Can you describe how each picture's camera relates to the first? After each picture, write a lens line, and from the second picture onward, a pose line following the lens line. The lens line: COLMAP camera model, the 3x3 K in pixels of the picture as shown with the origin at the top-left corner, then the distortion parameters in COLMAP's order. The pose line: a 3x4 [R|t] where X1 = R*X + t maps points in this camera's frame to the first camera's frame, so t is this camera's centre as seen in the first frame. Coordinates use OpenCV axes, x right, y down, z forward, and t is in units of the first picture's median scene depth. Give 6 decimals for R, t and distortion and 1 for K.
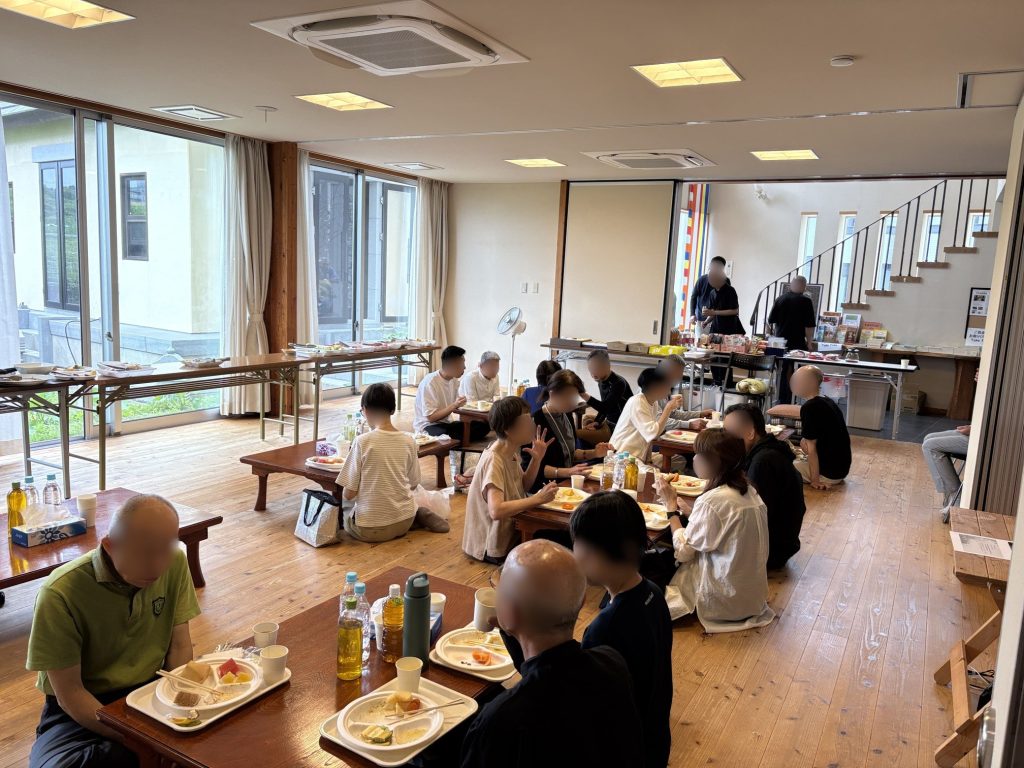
lens RADIAL K [[777.1, 0, 509.0], [0, 777.1, 388.7], [0, 0, 1]] dist [0.038575, -0.006956]
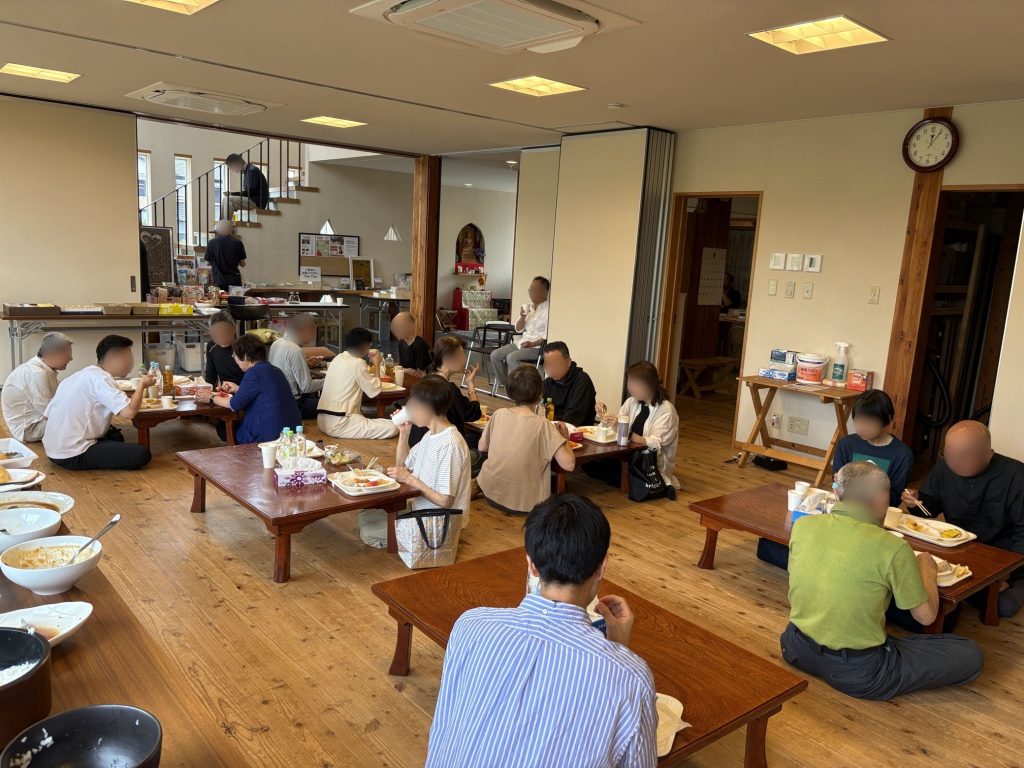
lens RADIAL K [[777.1, 0, 509.0], [0, 777.1, 388.7], [0, 0, 1]] dist [0.038575, -0.006956]
pose [[0.364400, -0.192864, 0.911052, -0.435467], [0.100784, 0.980740, 0.167305, -0.061203], [-0.925773, 0.030853, 0.376819, 0.252380]]
